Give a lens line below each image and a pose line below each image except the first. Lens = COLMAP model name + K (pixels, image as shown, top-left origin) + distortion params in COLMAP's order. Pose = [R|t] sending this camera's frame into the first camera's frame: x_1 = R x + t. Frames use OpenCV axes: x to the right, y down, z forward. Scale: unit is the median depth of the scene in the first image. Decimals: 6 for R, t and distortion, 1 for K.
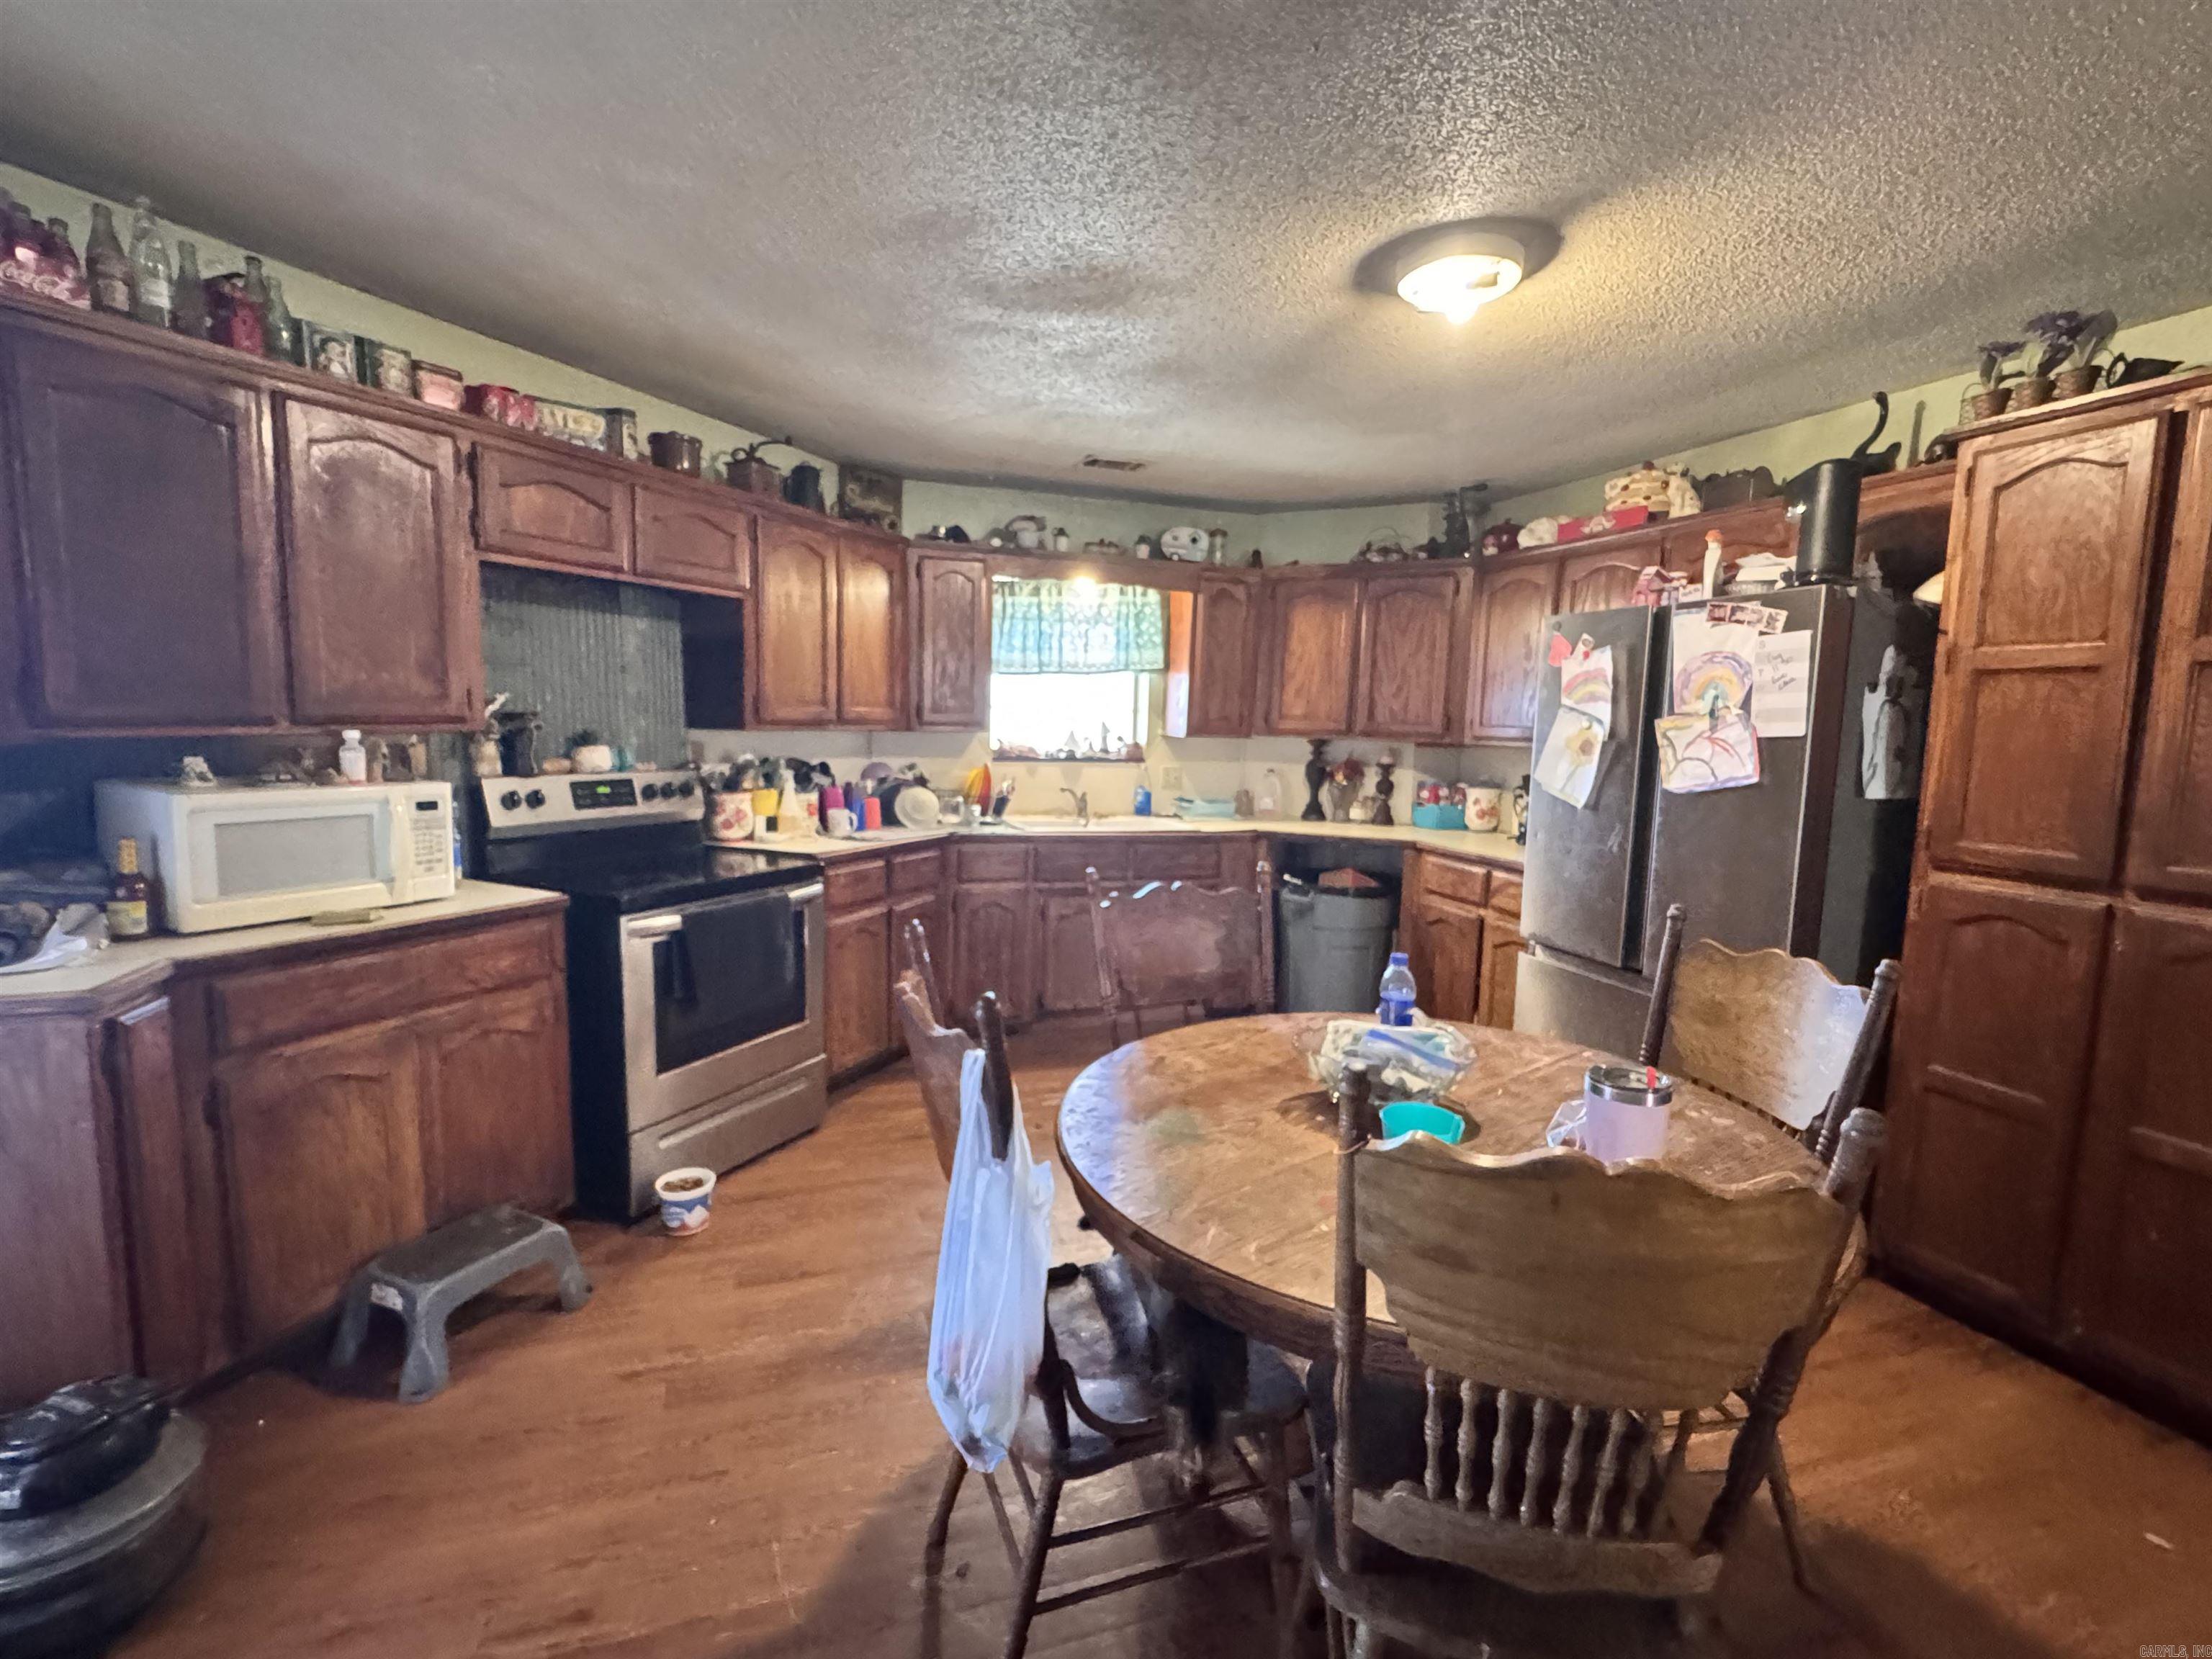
lens RADIAL K [[993.0, 0, 1105.4], [0, 993.0, 822.3], [0, 0, 1]] dist [0.002028, 0.000360]
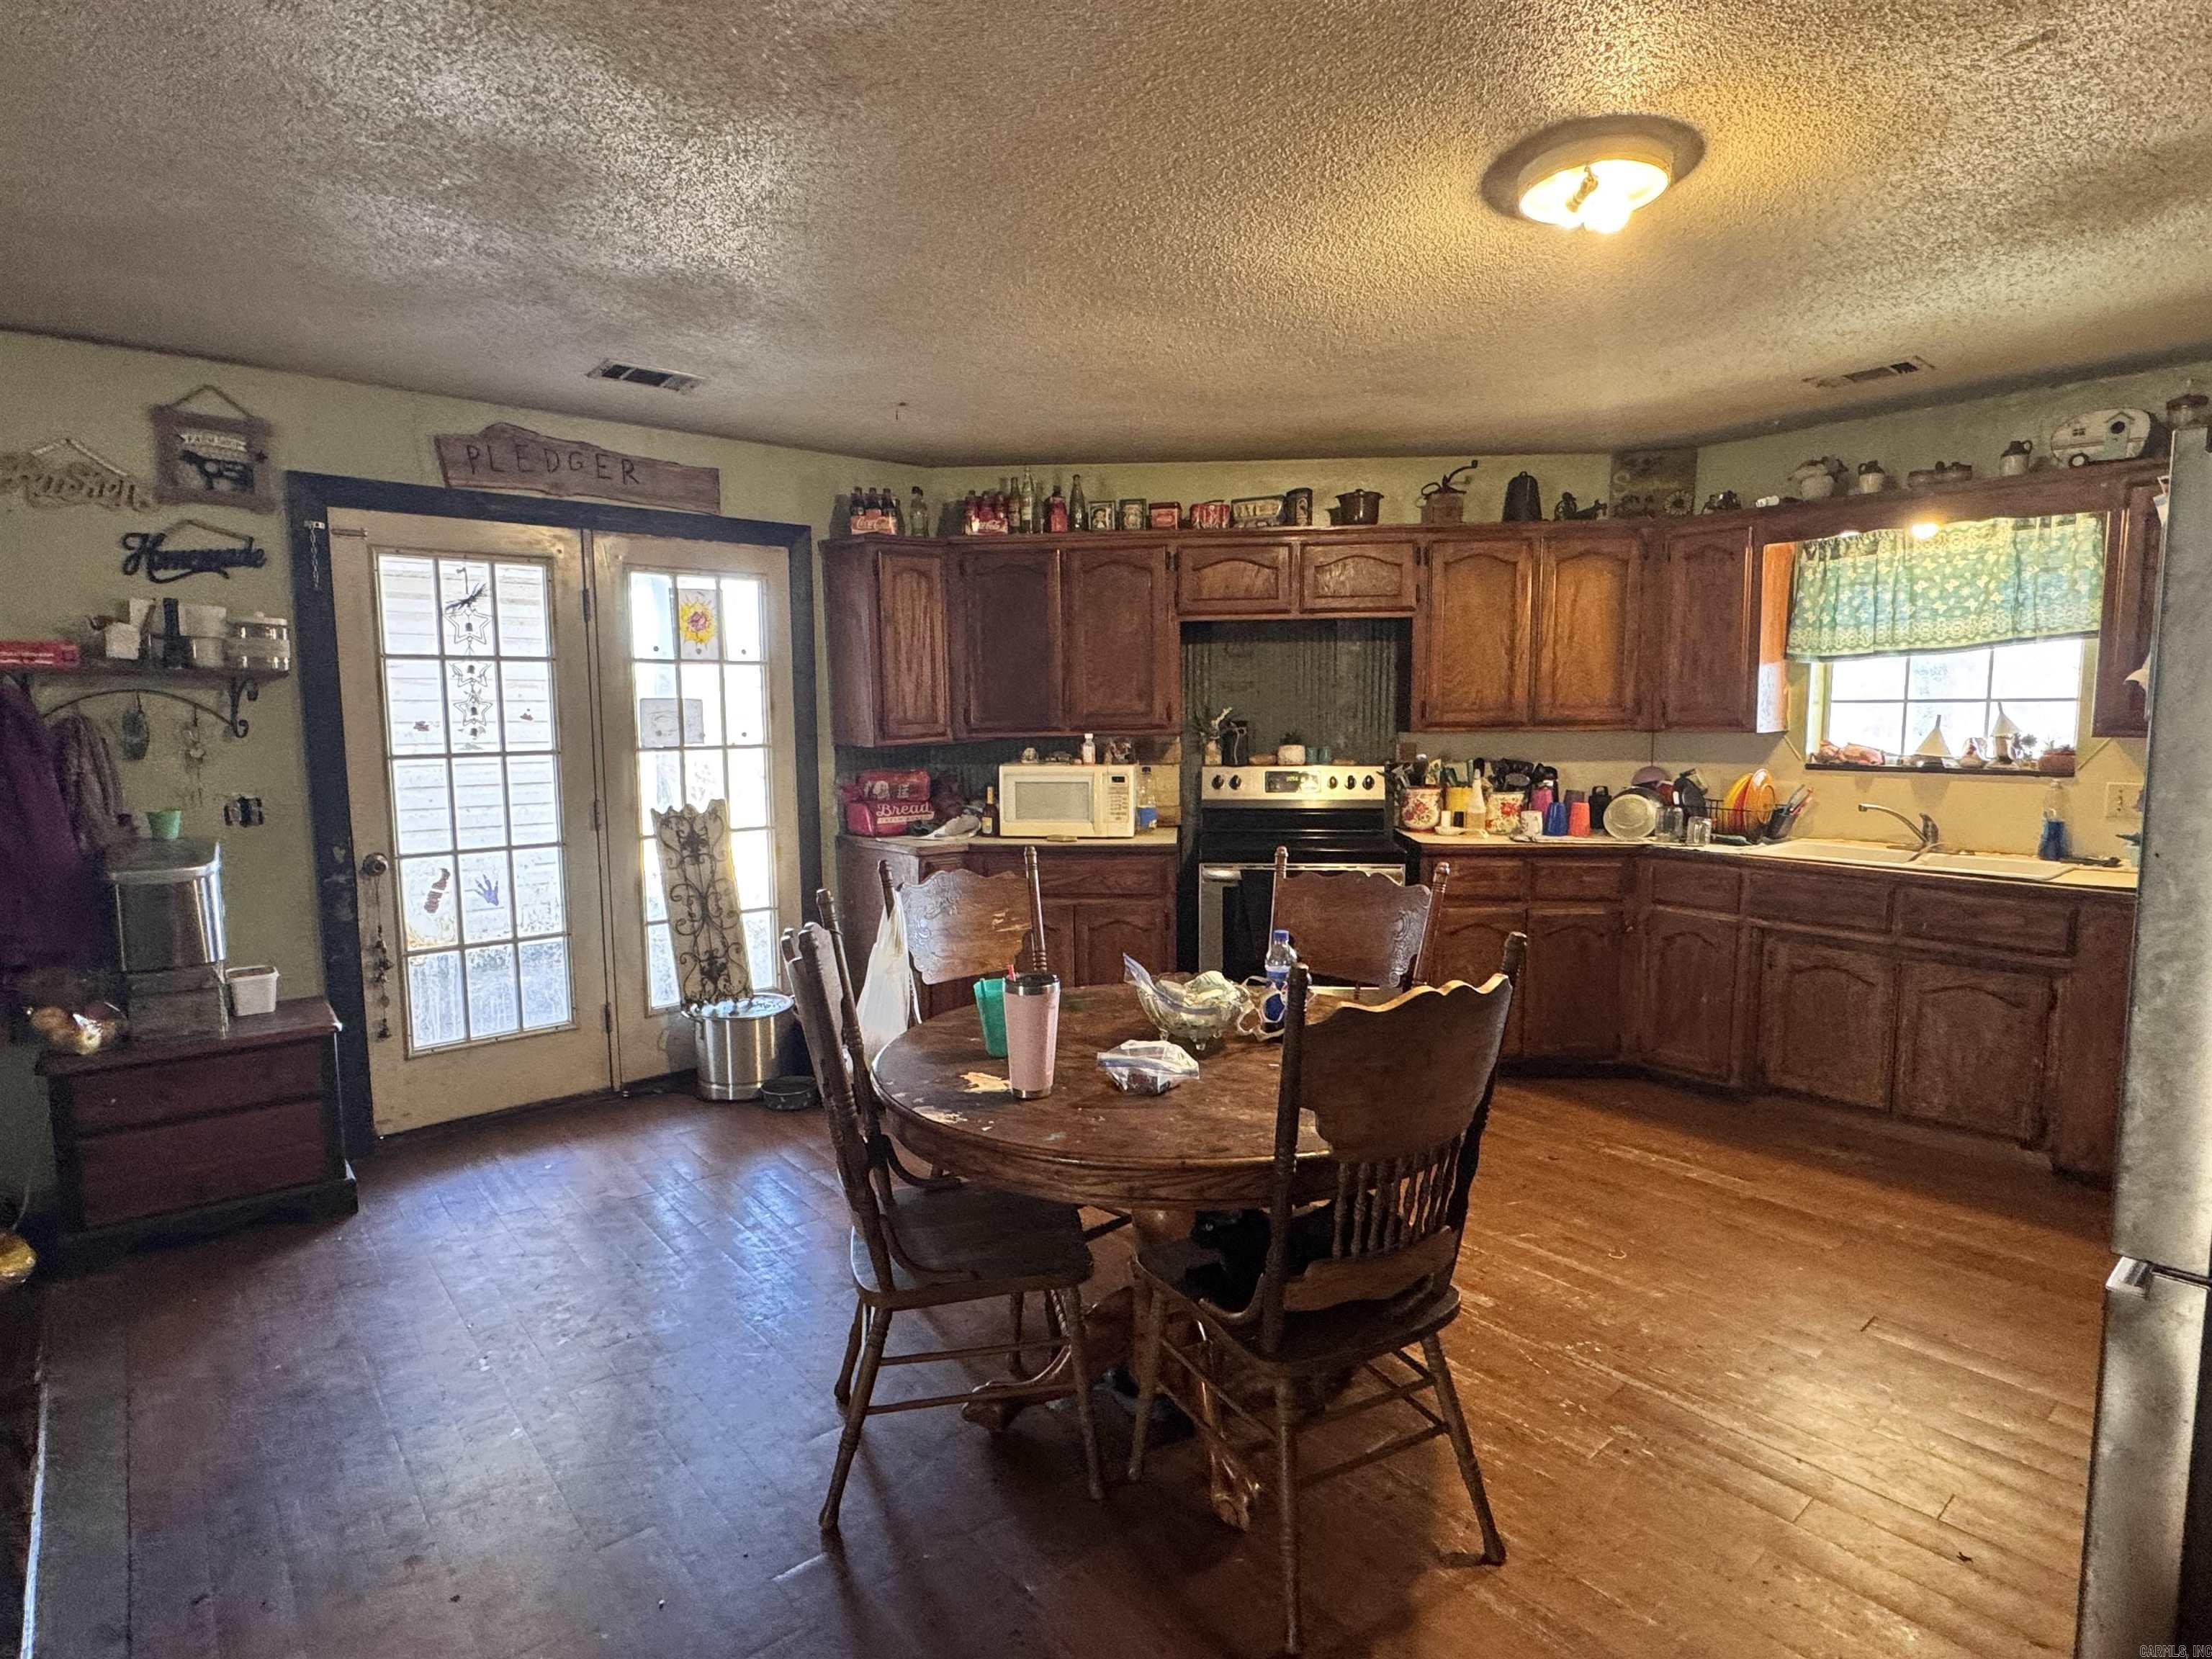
lens RADIAL K [[1162.0, 0, 1106.3], [0, 1162.0, 833.2], [0, 0, 1]] dist [-0.000321, 0.000625]
pose [[0.364189, 0.070893, -0.928623, 0.728347], [-0.082488, 0.995635, 0.043659, -0.006924], [0.927665, 0.060700, 0.368447, 0.187292]]
